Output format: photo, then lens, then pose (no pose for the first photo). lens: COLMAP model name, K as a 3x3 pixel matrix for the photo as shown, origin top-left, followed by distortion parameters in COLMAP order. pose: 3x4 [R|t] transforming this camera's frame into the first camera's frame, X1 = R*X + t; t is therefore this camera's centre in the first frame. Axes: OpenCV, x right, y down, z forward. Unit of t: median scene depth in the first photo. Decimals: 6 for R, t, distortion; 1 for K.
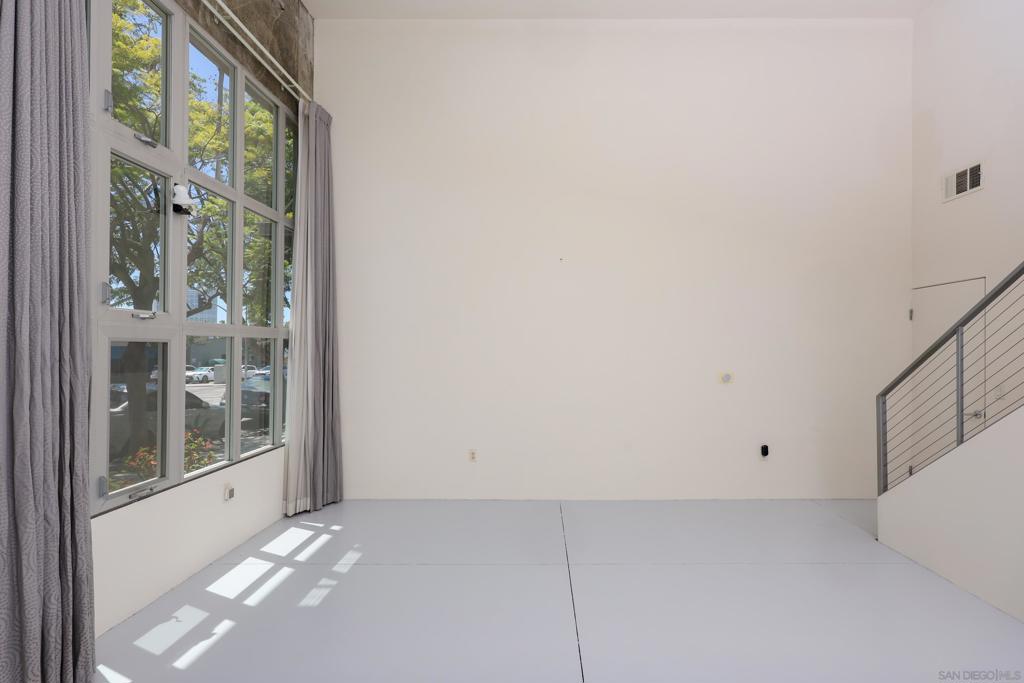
lens RADIAL K [[461.4, 0, 512.4], [0, 461.4, 333.4], [0, 0, 1]] dist [-0.001708, 0.000264]
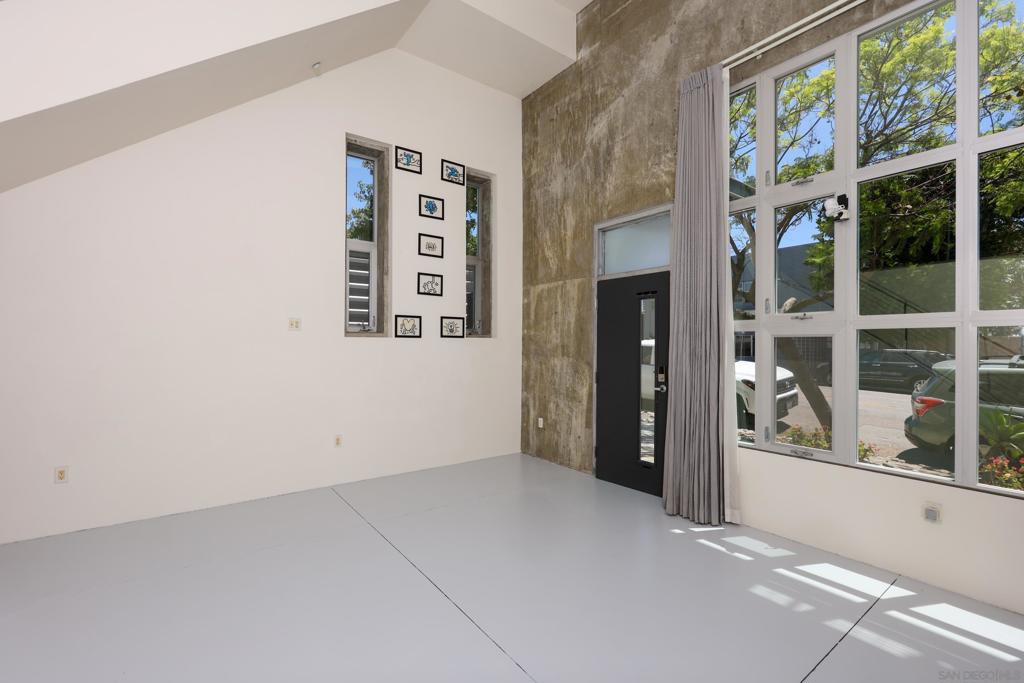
lens RADIAL K [[447.7, 0, 508.3], [0, 447.7, 346.0], [0, 0, 1]] dist [0.000642, -0.000024]
pose [[-0.764461, -0.001272, -0.644668, 0.619616], [0.015060, 0.999690, -0.019830, 0.050415], [0.644494, -0.024868, -0.764205, 1.383690]]
